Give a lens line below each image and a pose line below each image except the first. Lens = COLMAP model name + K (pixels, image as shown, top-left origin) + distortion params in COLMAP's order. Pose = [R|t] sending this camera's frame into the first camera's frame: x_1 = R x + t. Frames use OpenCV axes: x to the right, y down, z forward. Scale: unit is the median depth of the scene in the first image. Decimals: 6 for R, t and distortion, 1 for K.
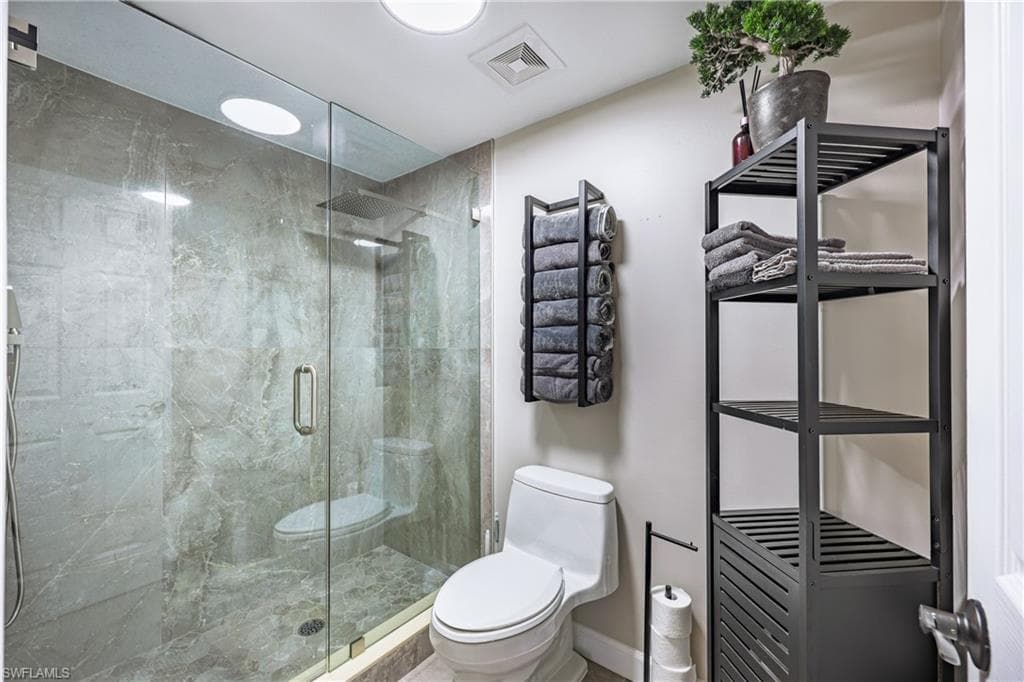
lens RADIAL K [[414.0, 0, 508.5], [0, 414.0, 344.1], [0, 0, 1]] dist [-0.000057, -0.000033]
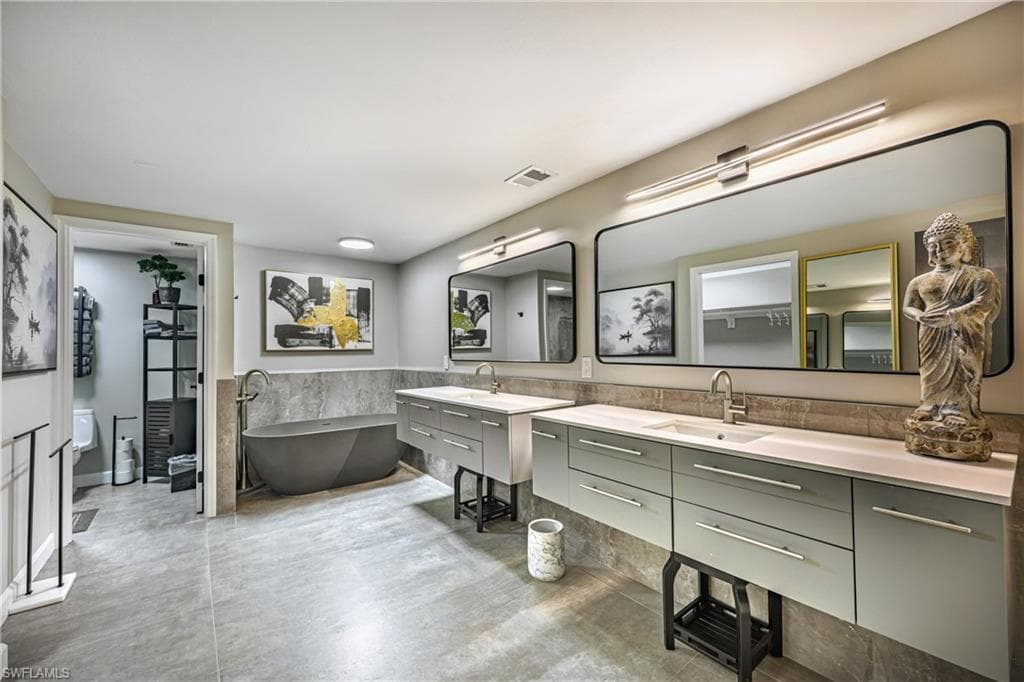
lens RADIAL K [[414.0, 0, 508.5], [0, 414.0, 344.1], [0, 0, 1]] dist [-0.000057, -0.000033]
pose [[0.249684, 0.015785, 0.968199, -1.924287], [-0.000369, 0.999869, -0.016206, -0.011377], [-0.968327, 0.003689, 0.249657, -2.558814]]
